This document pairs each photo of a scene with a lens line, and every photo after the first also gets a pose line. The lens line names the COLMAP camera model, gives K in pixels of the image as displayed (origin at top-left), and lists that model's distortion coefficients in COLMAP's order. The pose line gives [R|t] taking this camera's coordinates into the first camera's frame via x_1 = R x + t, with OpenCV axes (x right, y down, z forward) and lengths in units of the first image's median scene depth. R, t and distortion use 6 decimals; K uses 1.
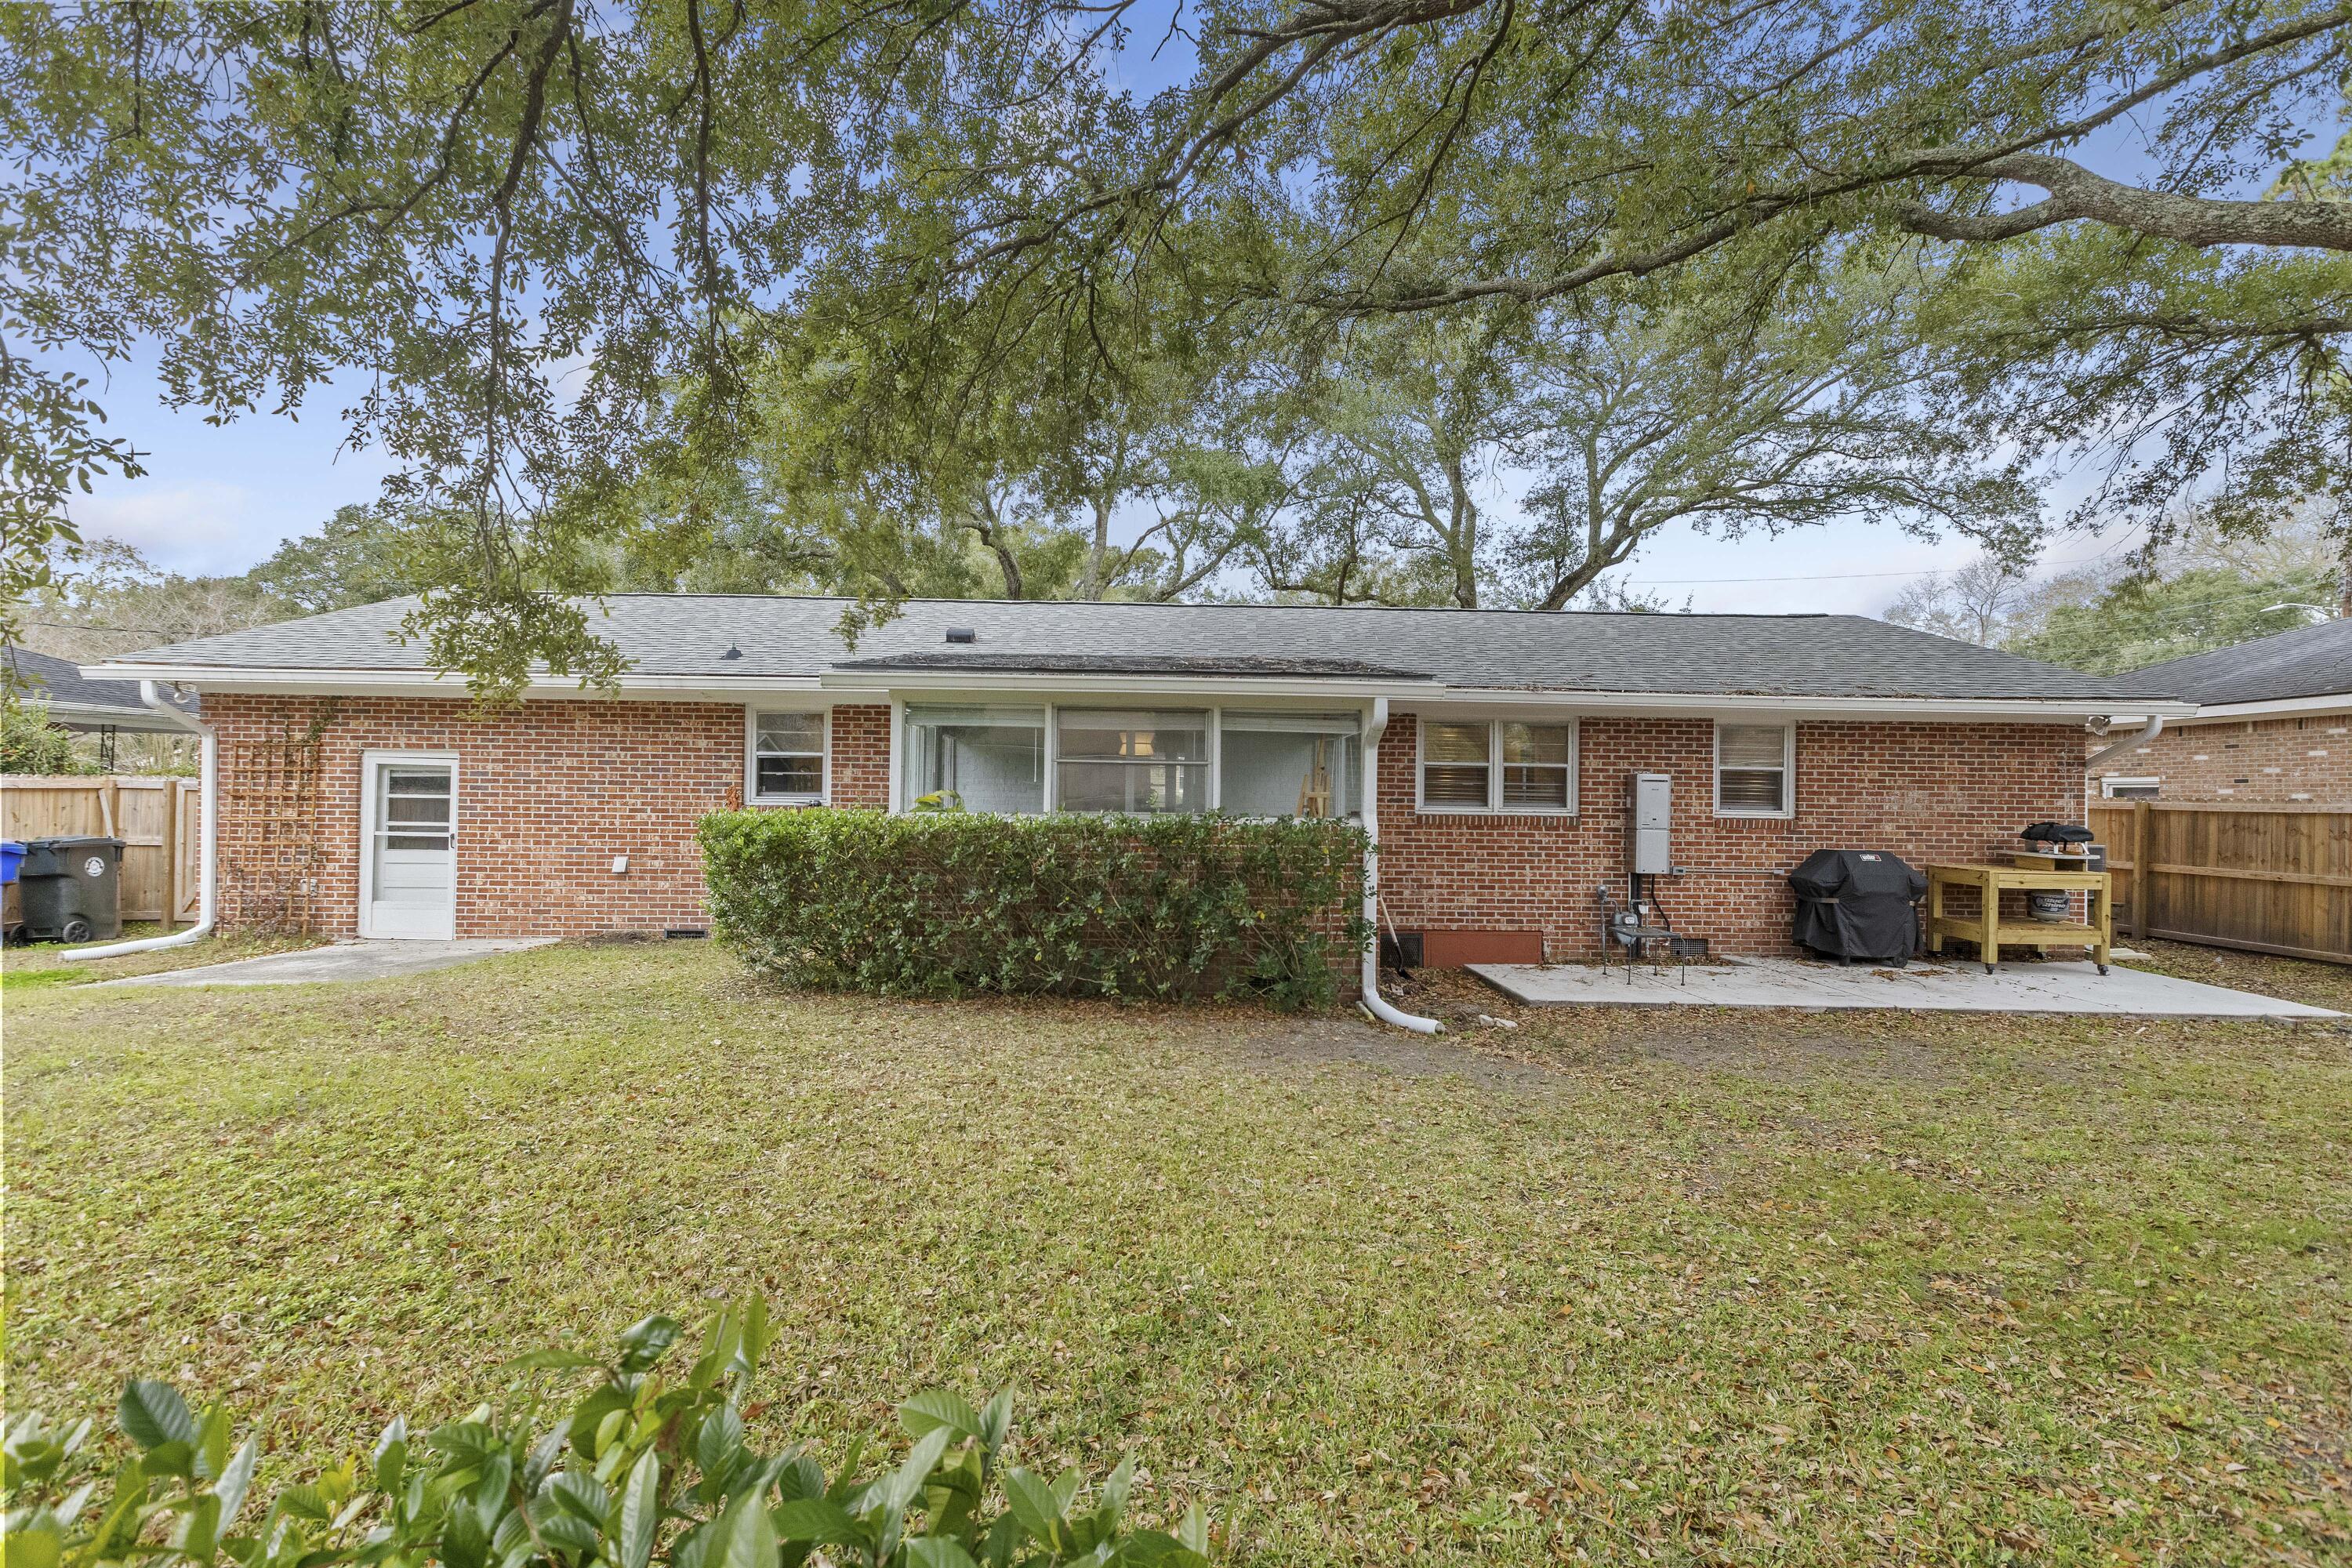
lens RADIAL K [[1053.1, 0, 1177.2], [0, 1053.1, 771.9], [0, 0, 1]] dist [0.000999, -0.000045]
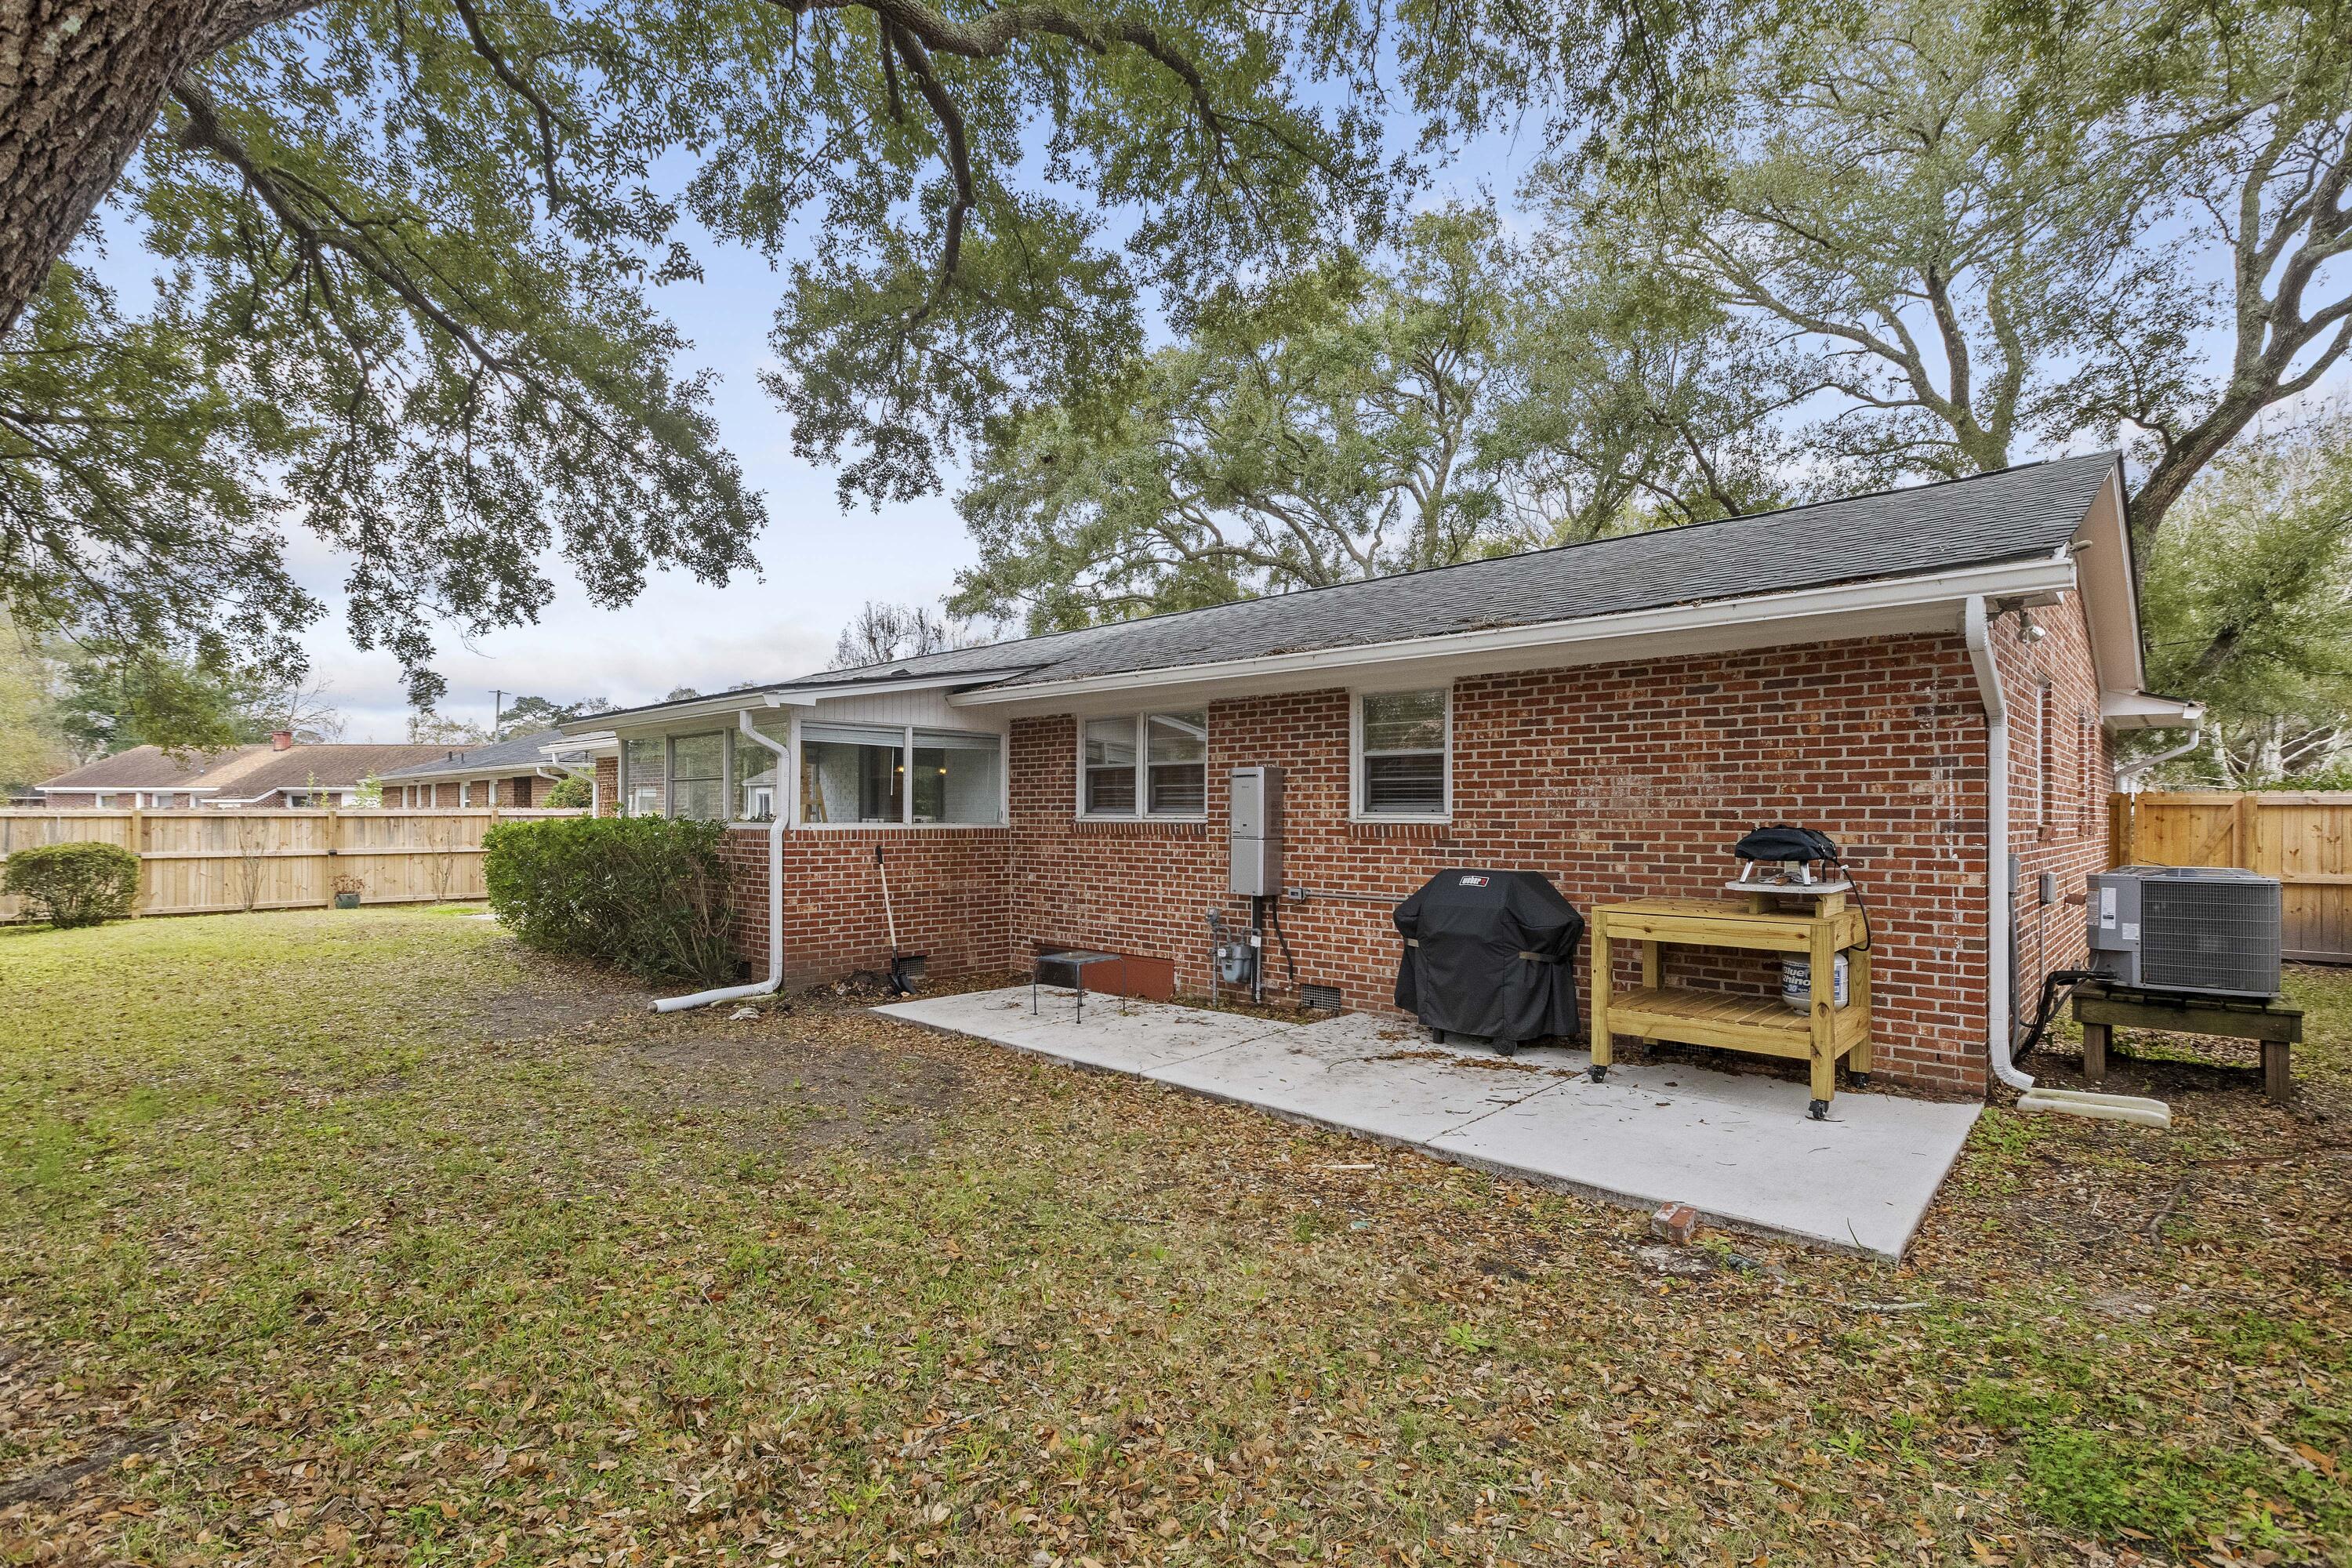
lens RADIAL K [[1104.3, 0, 1174.3], [0, 1104.3, 812.4], [0, 0, 1]] dist [0.000905, 0.000120]
pose [[0.718037, -0.015833, -0.695825, 0.957060], [0.020549, 0.999788, -0.001544, 0.034882], [0.695702, -0.013189, 0.718210, 0.367915]]
